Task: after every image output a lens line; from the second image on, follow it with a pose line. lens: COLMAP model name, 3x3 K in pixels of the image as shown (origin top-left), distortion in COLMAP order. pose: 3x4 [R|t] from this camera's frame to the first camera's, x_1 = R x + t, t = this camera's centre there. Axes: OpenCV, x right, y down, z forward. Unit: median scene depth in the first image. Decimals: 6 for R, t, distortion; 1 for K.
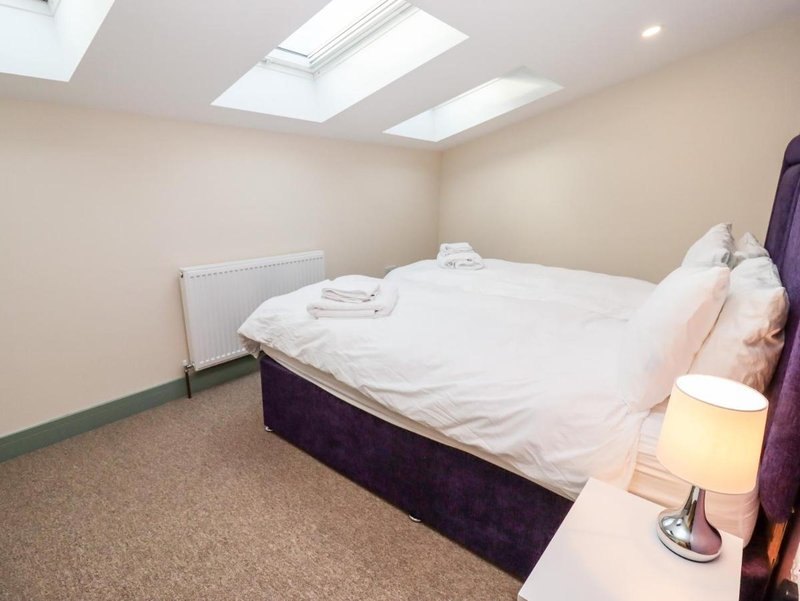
lens RADIAL K [[421.8, 0, 400.4], [0, 421.8, 299.6], [0, 0, 1]] dist [-0.007372, -0.002951]
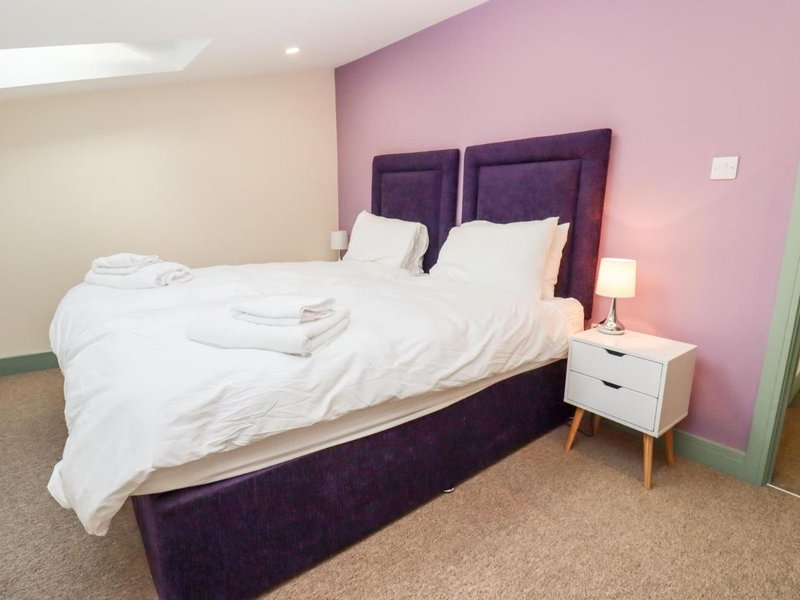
lens RADIAL K [[437.6, 0, 401.0], [0, 437.6, 303.8], [0, 0, 1]] dist [-0.010487, -0.008682]
pose [[0.193716, -0.218088, 0.956510, -0.961011], [0.241959, 0.955482, 0.168851, -0.132682], [-0.950752, 0.198727, 0.237860, 0.807384]]
